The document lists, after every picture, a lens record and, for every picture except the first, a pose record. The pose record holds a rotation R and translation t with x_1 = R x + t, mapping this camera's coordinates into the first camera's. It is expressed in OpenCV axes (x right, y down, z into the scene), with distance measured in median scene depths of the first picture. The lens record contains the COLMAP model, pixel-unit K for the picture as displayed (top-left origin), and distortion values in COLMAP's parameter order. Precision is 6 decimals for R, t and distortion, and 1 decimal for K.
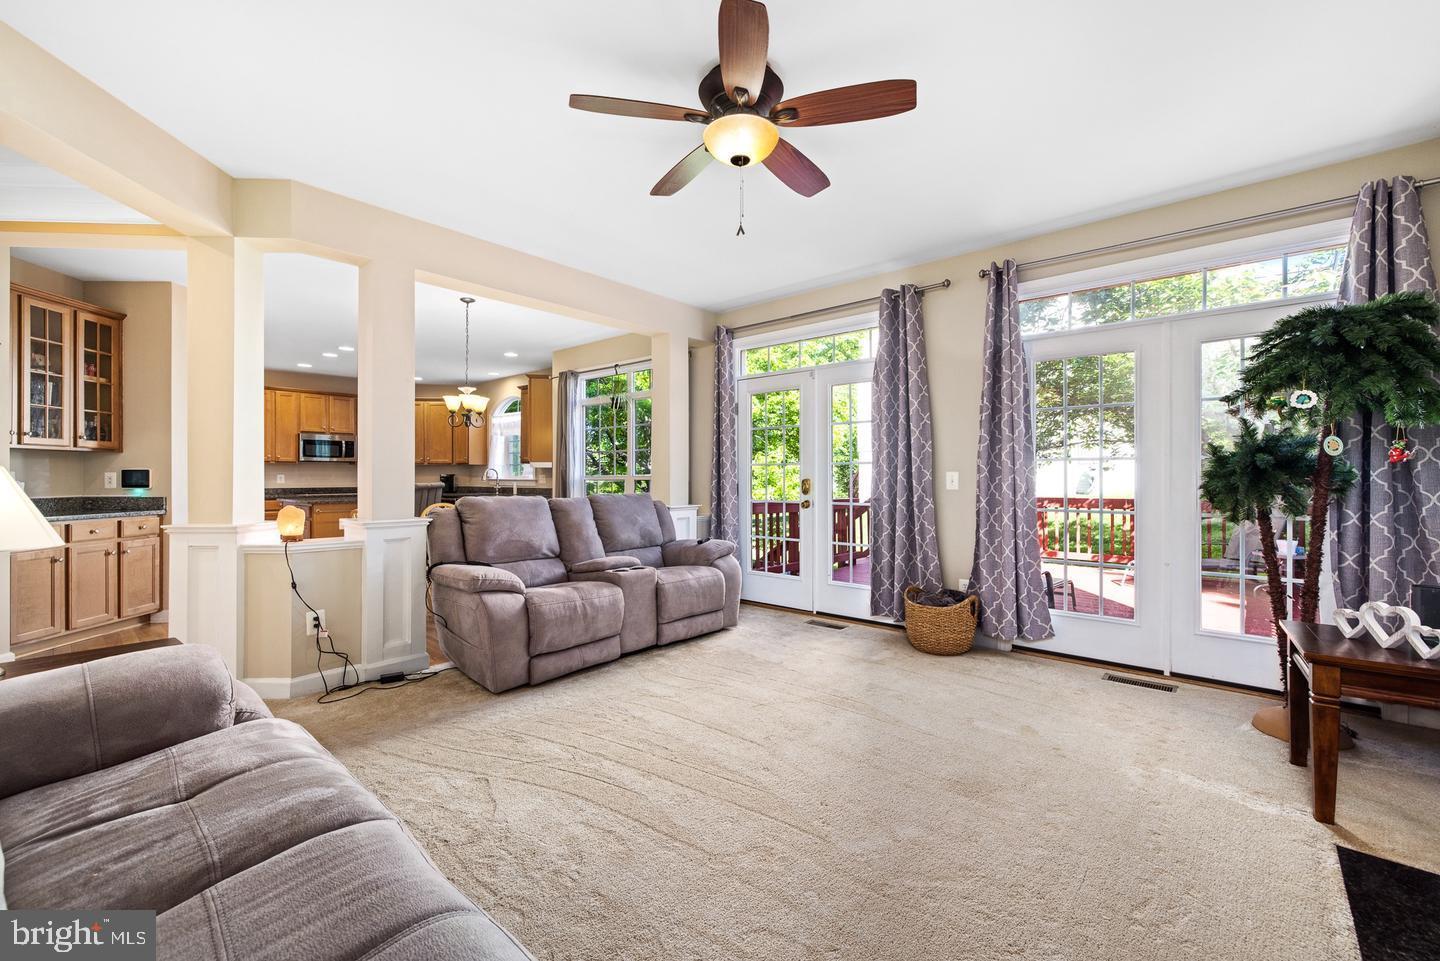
lens RADIAL K [[608.0, 0, 723.8], [0, 608.0, 481.0], [0, 0, 1]] dist [0.002527, 0.001267]
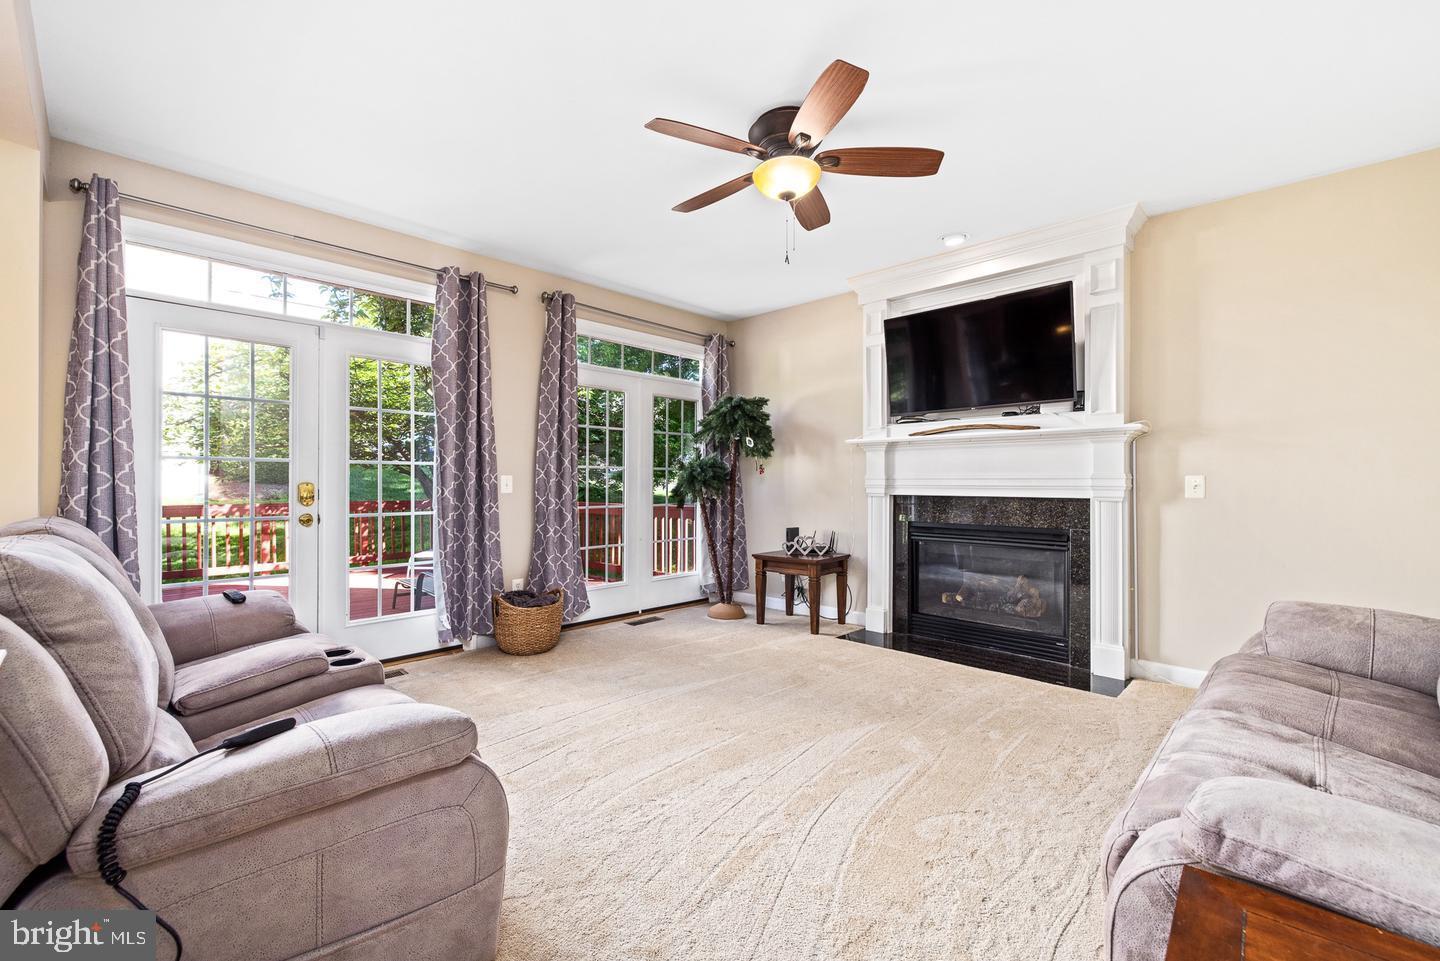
lens RADIAL K [[608.0, 0, 718.9], [0, 608.0, 477.9], [0, 0, 1]] dist [0.002527, 0.001267]
pose [[0.050552, 0.012532, 0.998643, -0.646585], [0.012539, 0.999834, -0.013182, 0.008431], [-0.998643, 0.013188, 0.050386, 0.627814]]
